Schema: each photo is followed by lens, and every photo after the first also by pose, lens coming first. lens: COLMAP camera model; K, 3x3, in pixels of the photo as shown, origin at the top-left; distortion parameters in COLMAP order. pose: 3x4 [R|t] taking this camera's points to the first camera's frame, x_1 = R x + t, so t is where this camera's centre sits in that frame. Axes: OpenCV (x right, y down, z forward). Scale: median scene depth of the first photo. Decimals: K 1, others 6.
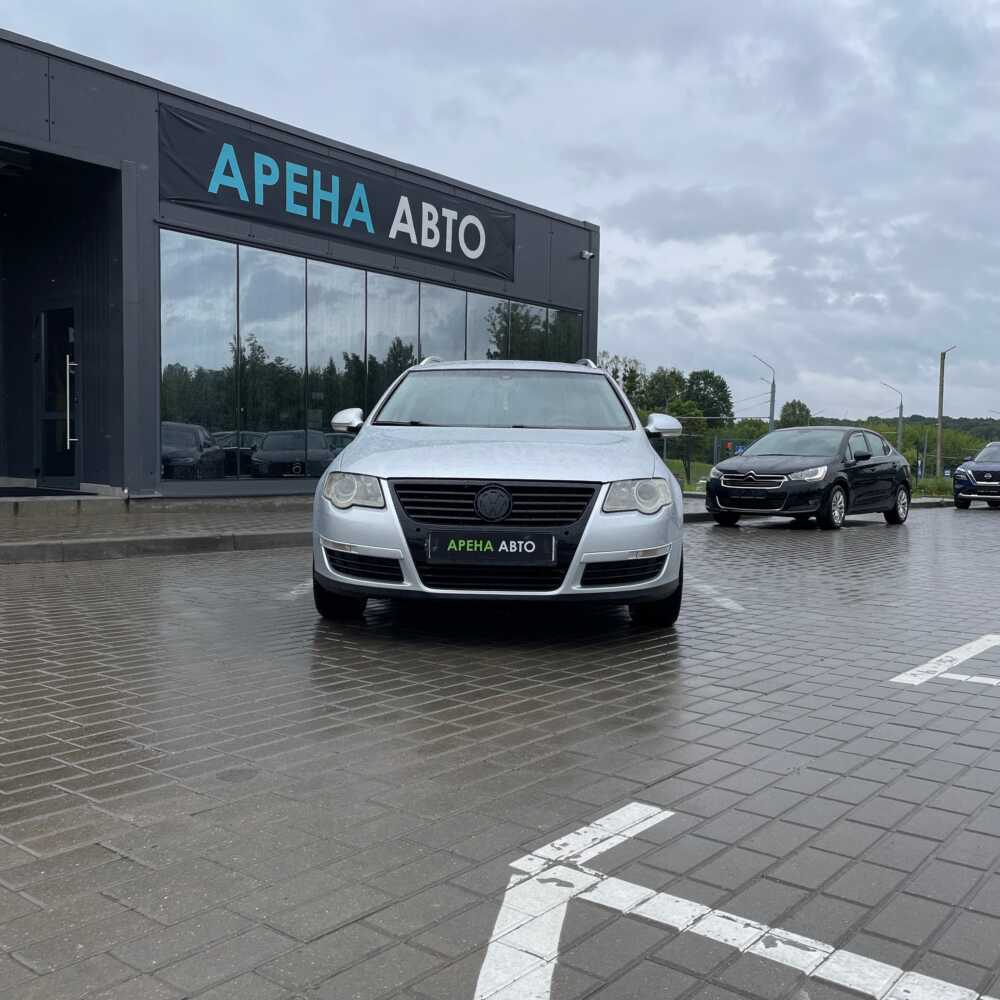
lens RADIAL K [[1022.7, 0, 506.2], [0, 1022.7, 498.2], [0, 0, 1]] dist [0.098488, -0.177290]
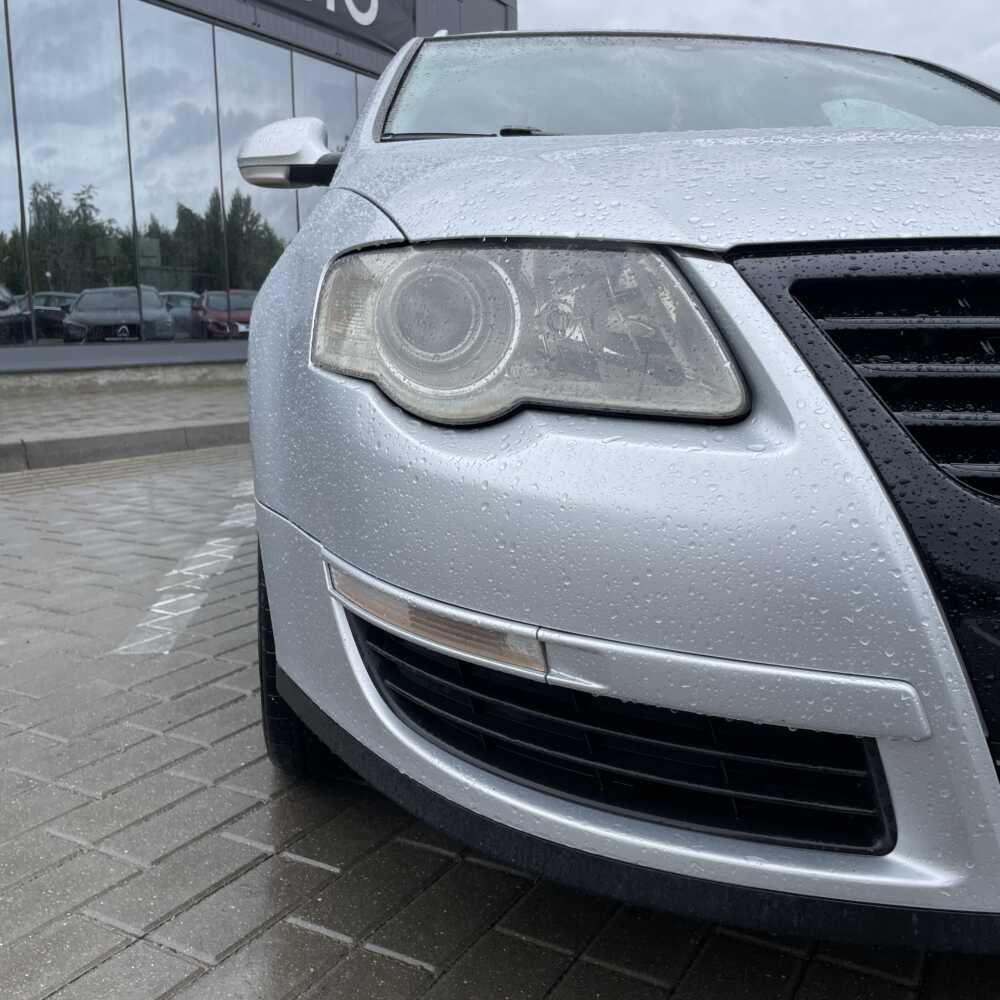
lens RADIAL K [[1015.2, 0, 490.1], [0, 1015.2, 492.3], [0, 0, 1]] dist [0.090425, -0.147392]
pose [[0.989879, -0.042556, 0.135380, -0.089501], [0.025417, 0.991718, 0.125898, -0.000648], [-0.139617, -0.121182, 0.982762, 0.406719]]
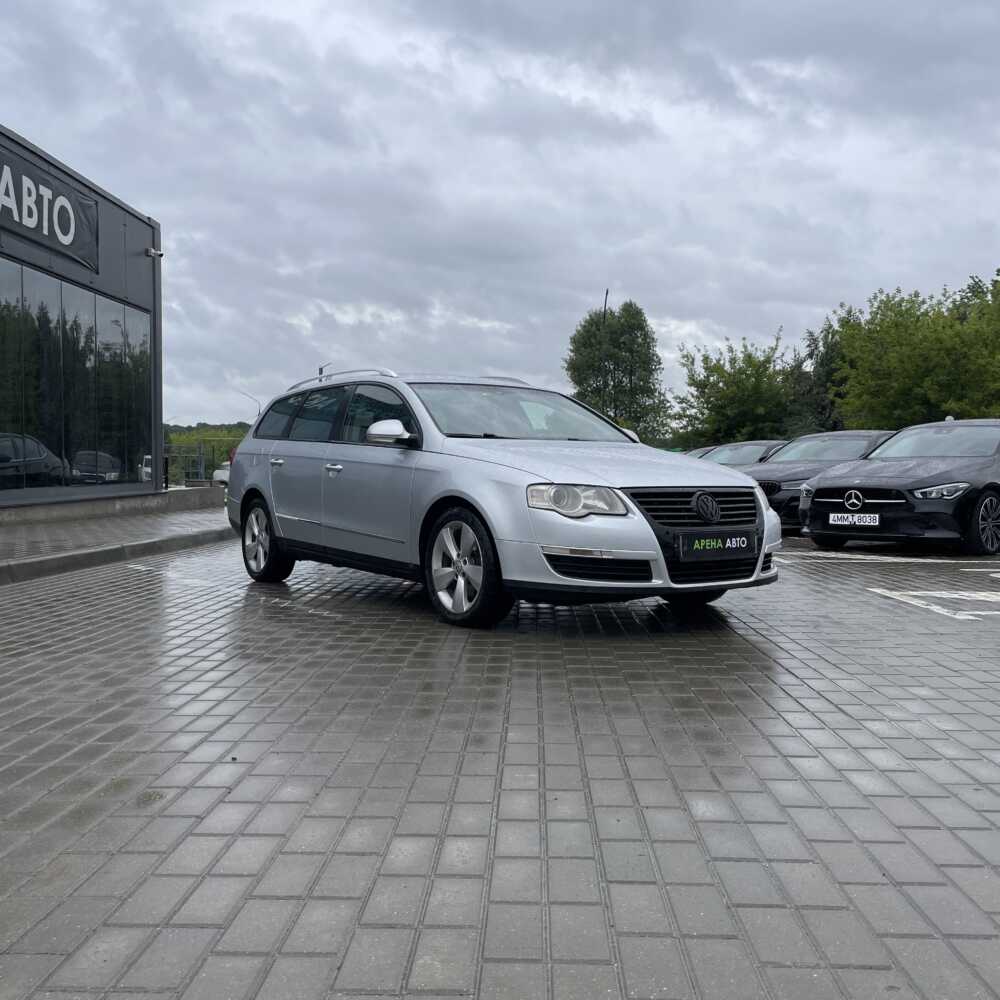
lens RADIAL K [[1015.2, 0, 490.1], [0, 1015.2, 492.3], [0, 0, 1]] dist [0.090425, -0.147392]
pose [[0.809449, -0.023184, 0.586732, -0.426246], [0.029419, 0.999567, -0.001091, -0.008629], [-0.586453, 0.018144, 0.809780, 0.097691]]
